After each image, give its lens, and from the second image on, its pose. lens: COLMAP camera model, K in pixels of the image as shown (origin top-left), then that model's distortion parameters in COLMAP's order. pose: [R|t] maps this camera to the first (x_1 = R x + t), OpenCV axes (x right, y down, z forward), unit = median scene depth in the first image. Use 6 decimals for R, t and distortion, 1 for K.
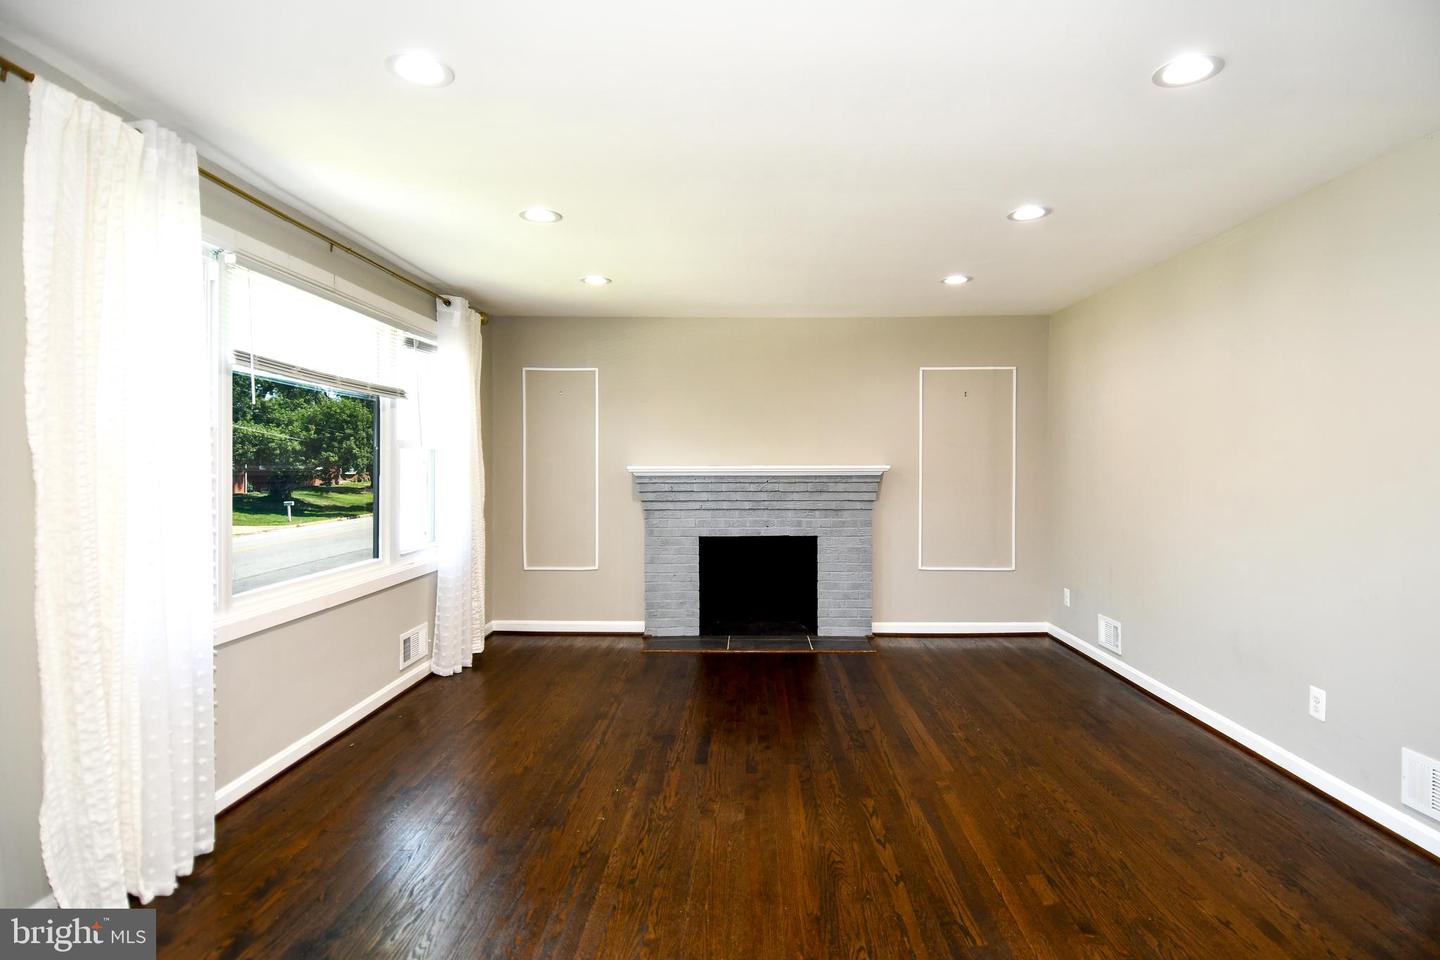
lens RADIAL K [[733.7, 0, 719.3], [0, 733.7, 462.9], [0, 0, 1]] dist [0.054202, -0.051935]
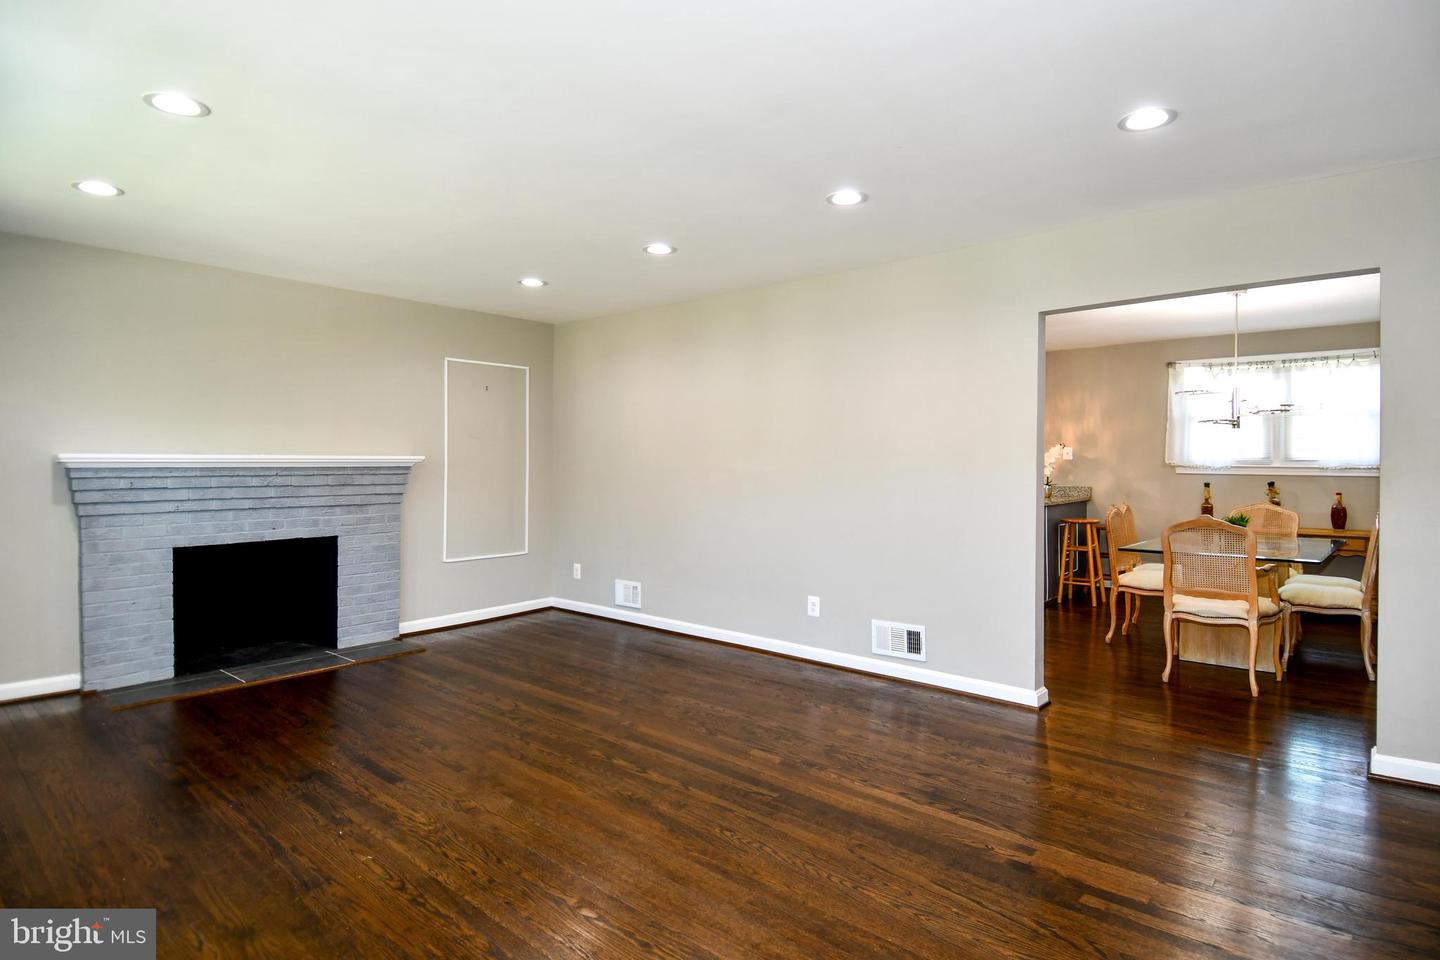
lens RADIAL K [[760.3, 0, 721.0], [0, 760.3, 461.0], [0, 0, 1]] dist [0.017642, -0.035736]
pose [[0.637906, 0.006166, 0.770089, -0.279137], [-0.002754, 0.999980, -0.005726, 0.014061], [-0.770109, 0.001532, 0.637910, 0.064188]]
